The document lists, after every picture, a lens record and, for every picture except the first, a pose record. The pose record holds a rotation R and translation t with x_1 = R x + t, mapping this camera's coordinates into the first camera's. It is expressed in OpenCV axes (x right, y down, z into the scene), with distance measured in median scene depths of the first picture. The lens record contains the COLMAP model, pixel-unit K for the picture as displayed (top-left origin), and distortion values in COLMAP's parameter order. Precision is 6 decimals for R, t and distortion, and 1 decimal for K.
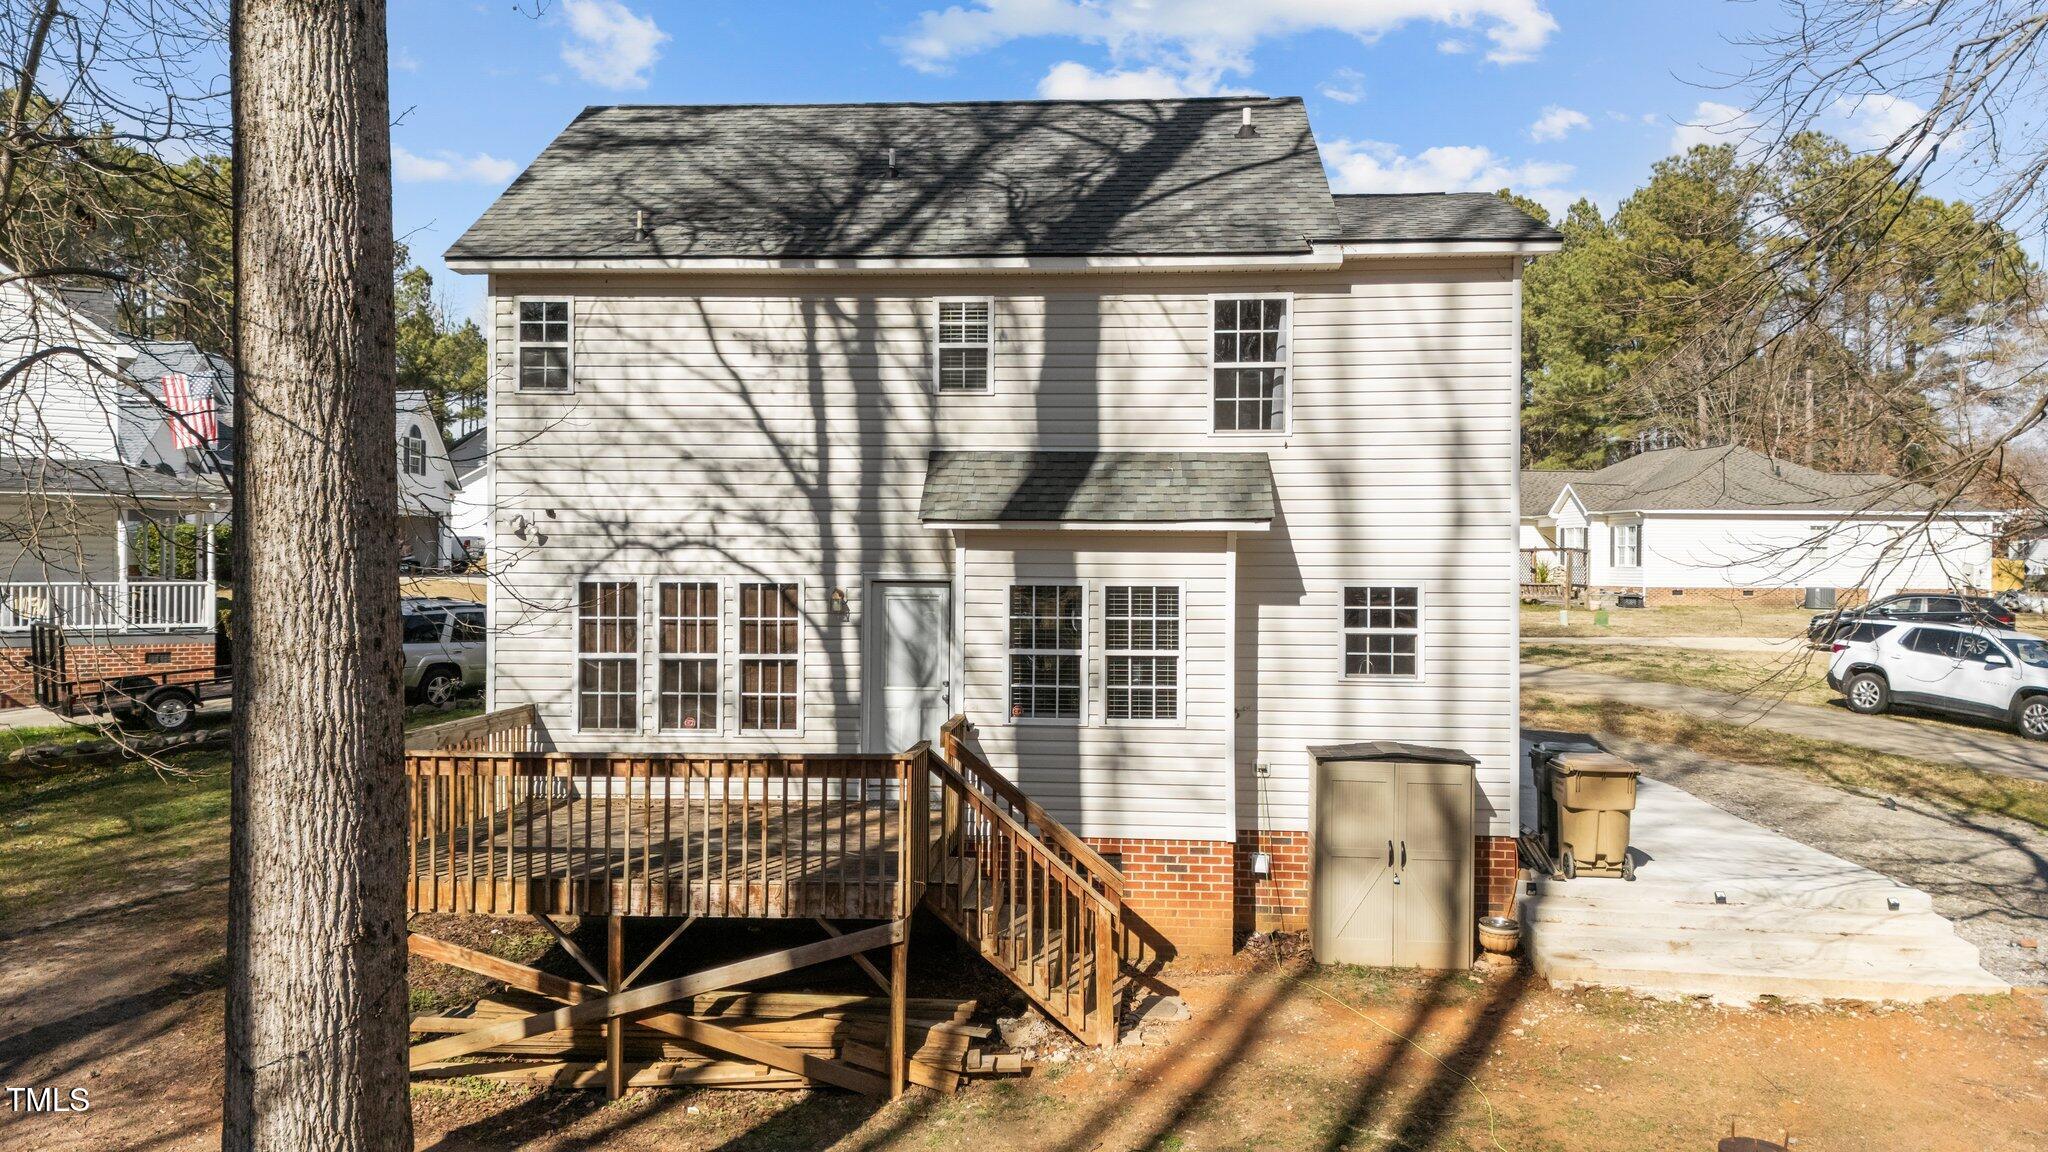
lens RADIAL K [[1482.2, 0, 1022.1], [0, 1482.2, 569.1], [0, 0, 1]] dist [0.107980, -0.161971]
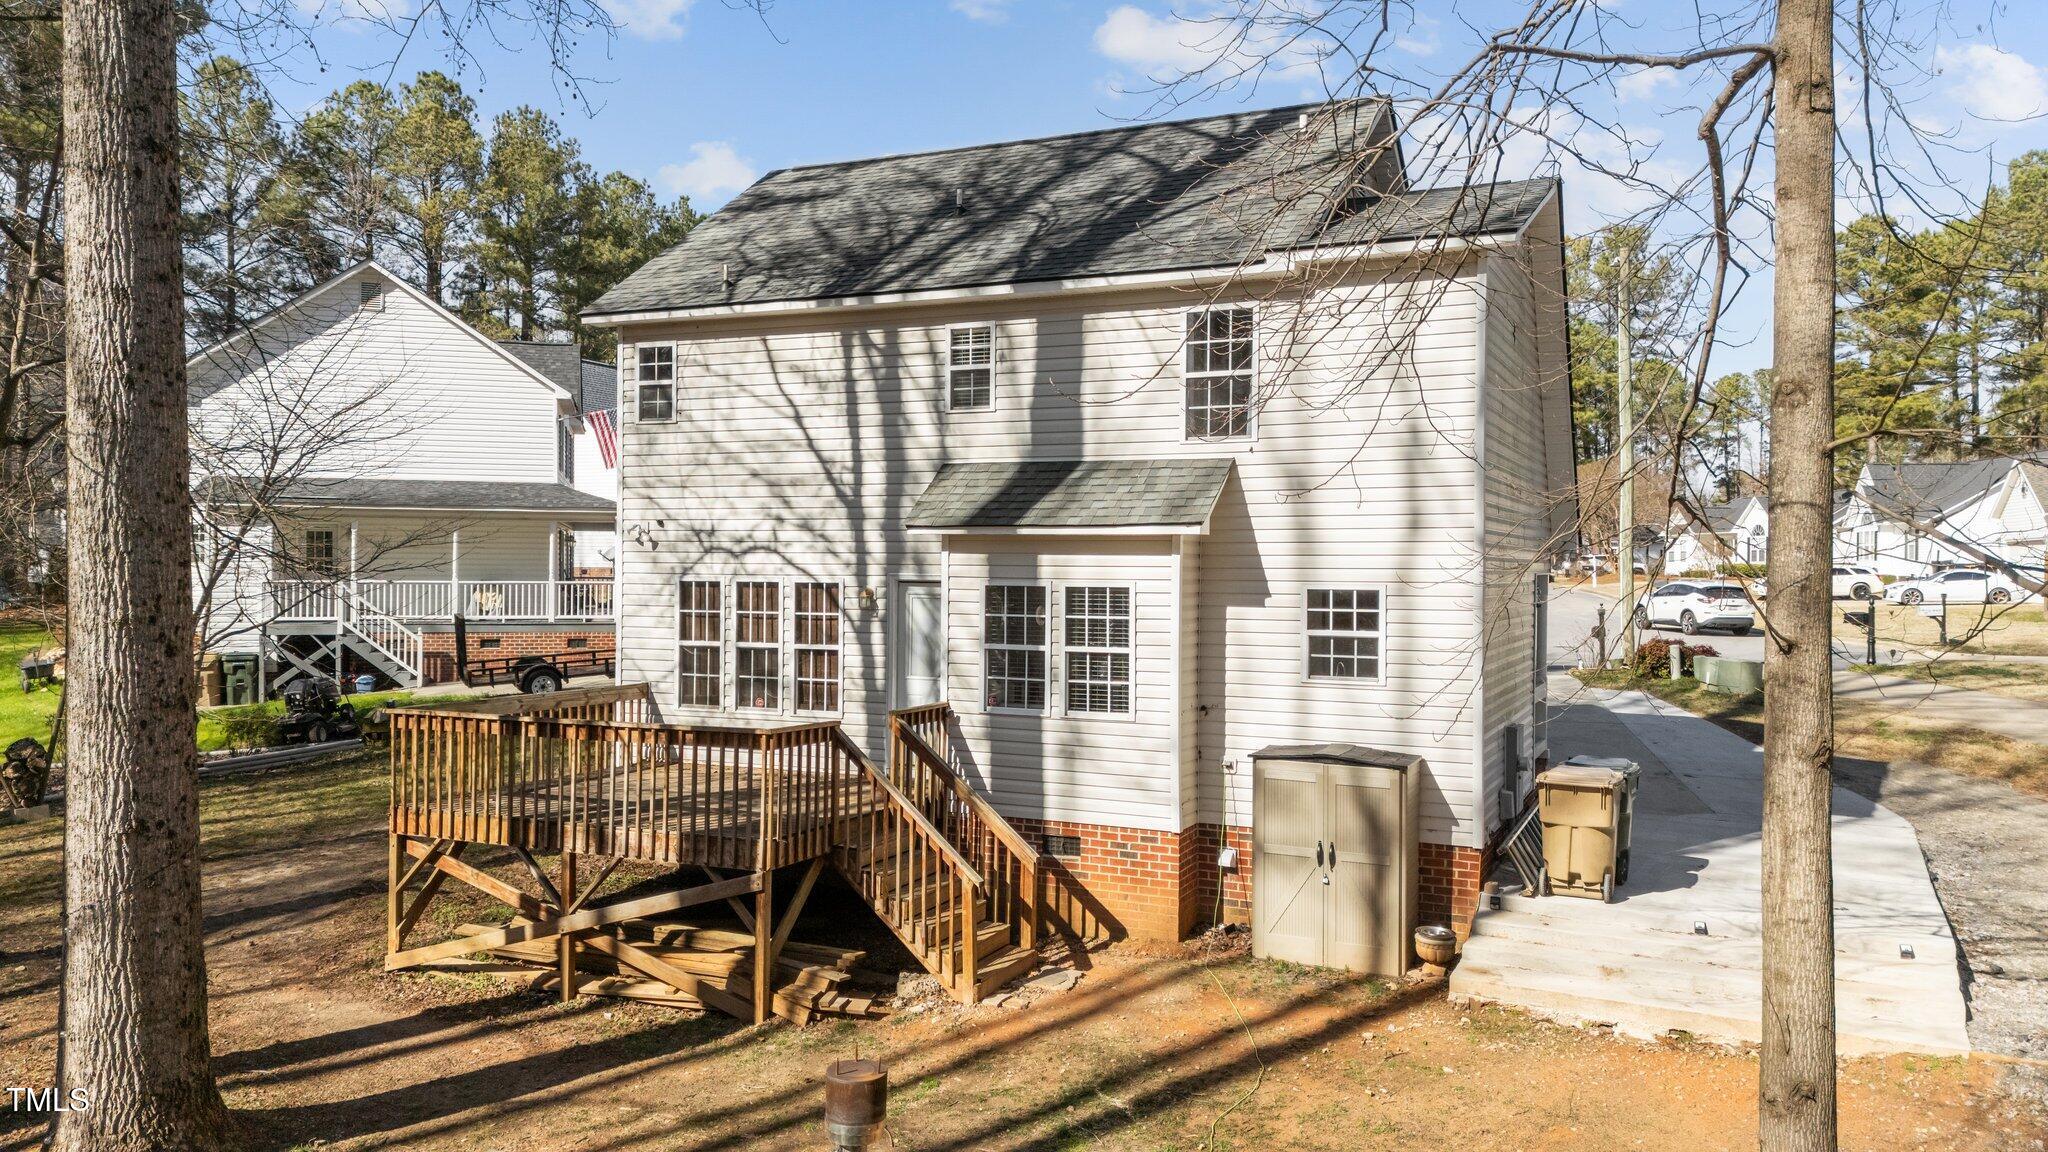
lens RADIAL K [[1473.4, 0, 1019.0], [0, 1473.4, 573.0], [0, 0, 1]] dist [0.109086, -0.156436]
pose [[0.935548, 0.002921, -0.353186, 0.387427], [-0.003211, 0.999995, -0.000235, 0.001775], [0.353184, 0.001354, 0.935553, -0.007640]]
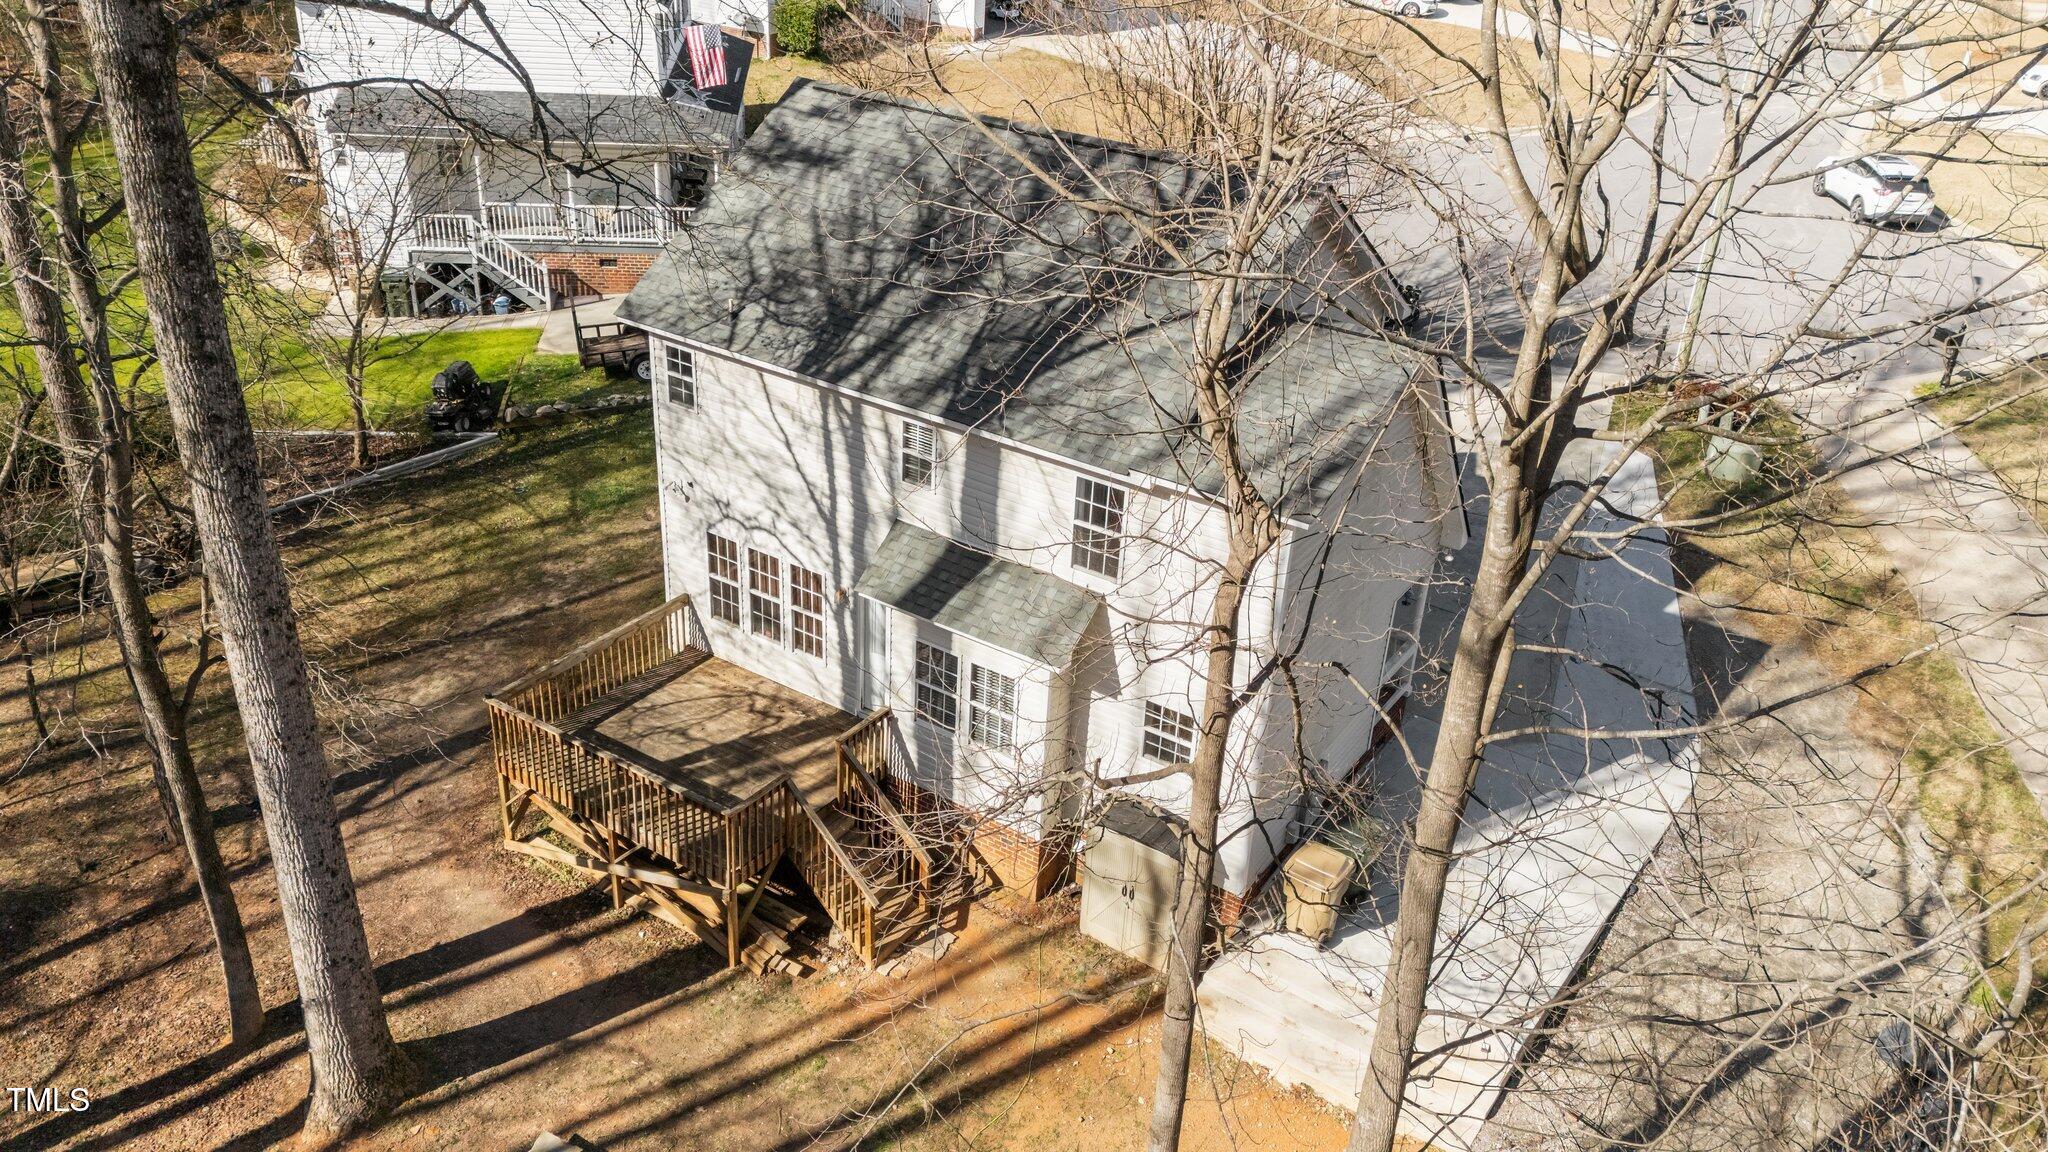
lens RADIAL K [[1585.2, 0, 1017.1], [0, 1585.2, 572.1], [0, 0, 1]] dist [0.119548, -0.220121]
pose [[0.871929, 0.257240, -0.416615, 0.671060], [-0.043206, 0.887976, 0.457857, -0.722794], [0.487723, -0.381218, 0.785366, -0.115169]]
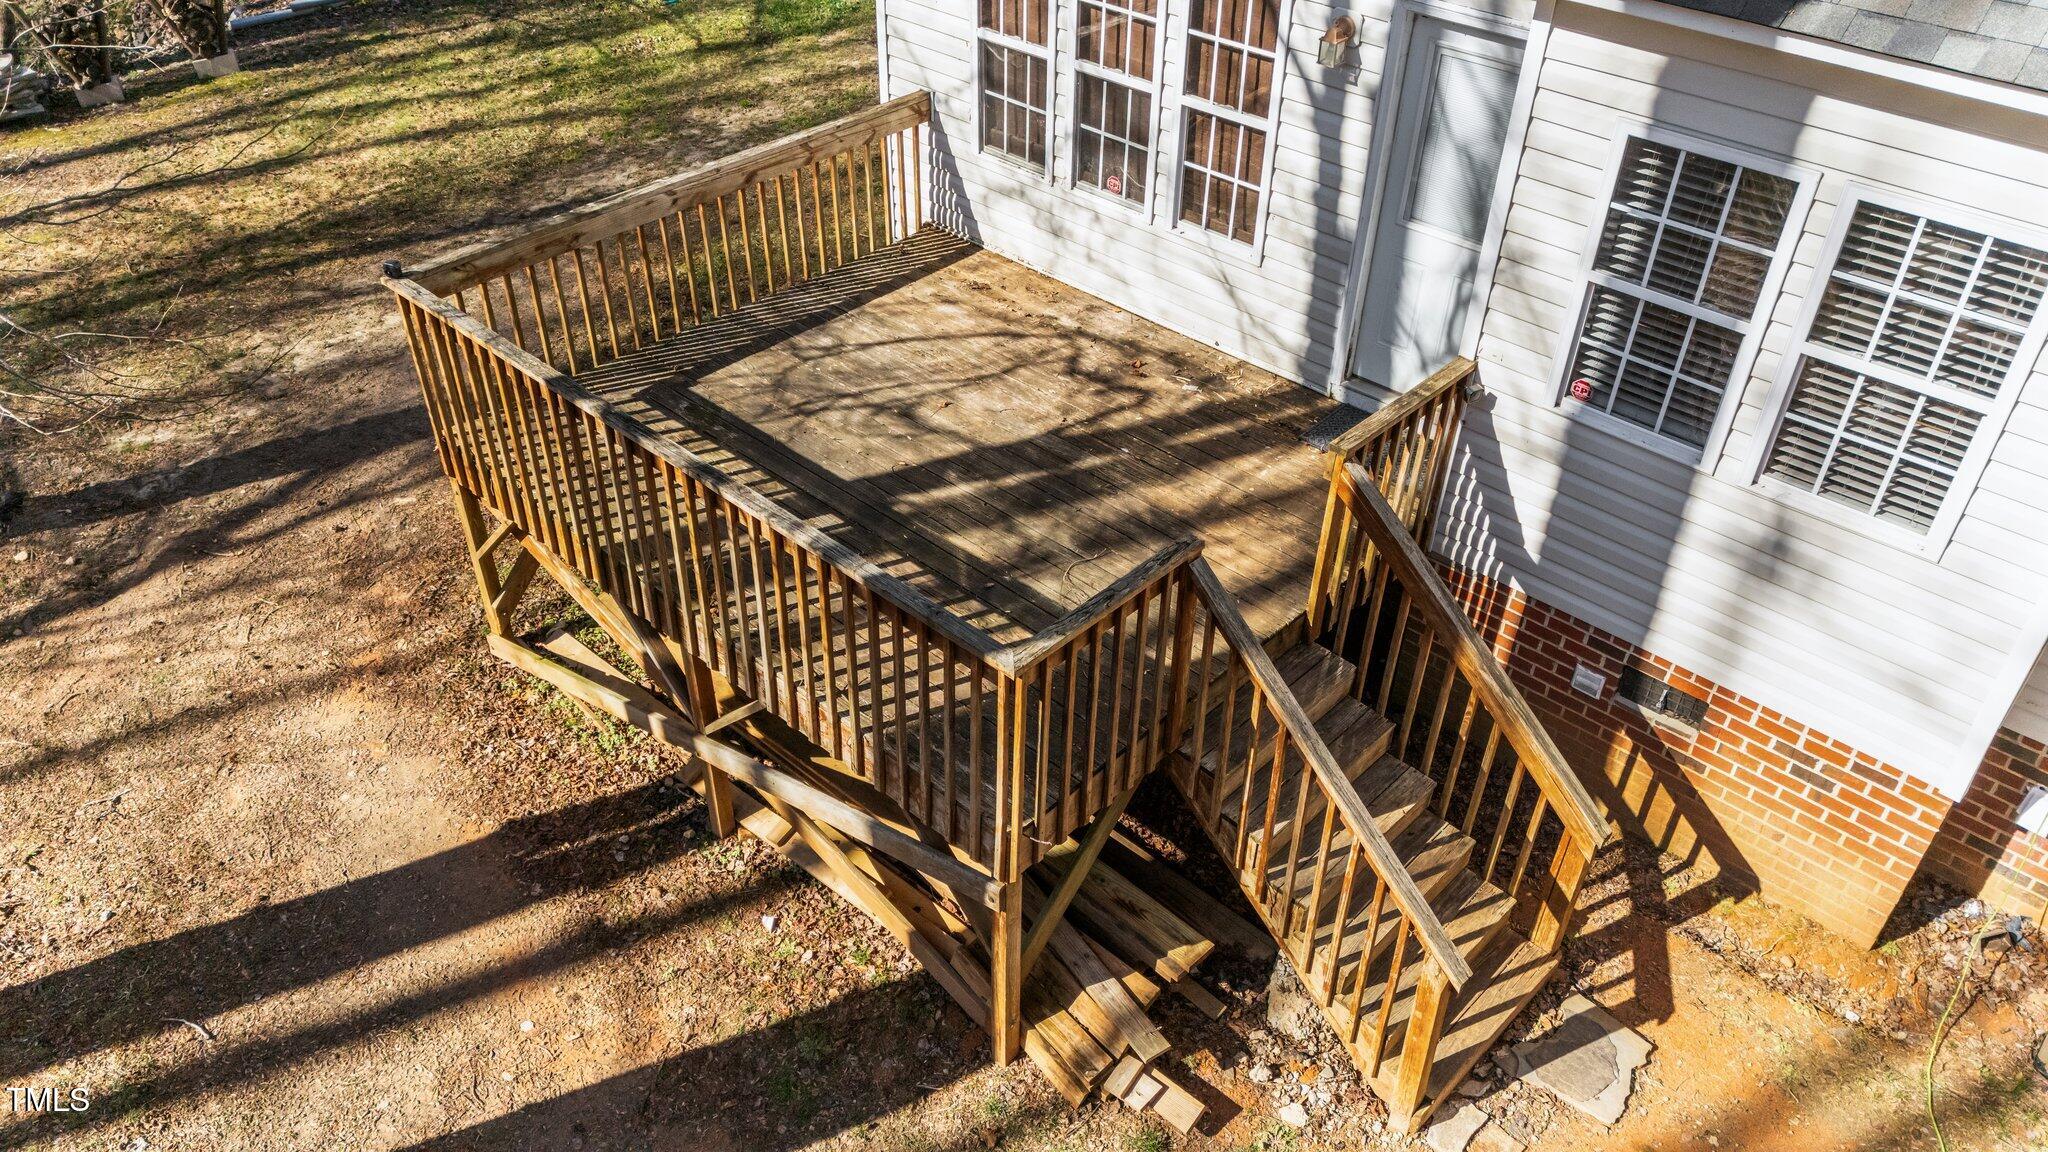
lens RADIAL K [[1522.9, 0, 1024.0], [0, 1522.9, 576.0], [0, 0, 1]] dist [0.119127, -0.138409]
pose [[0.780377, 0.387043, -0.491130, 0.123200], [-0.007983, 0.791523, 0.611087, -0.159004], [0.625258, -0.472958, 0.620777, 0.531034]]
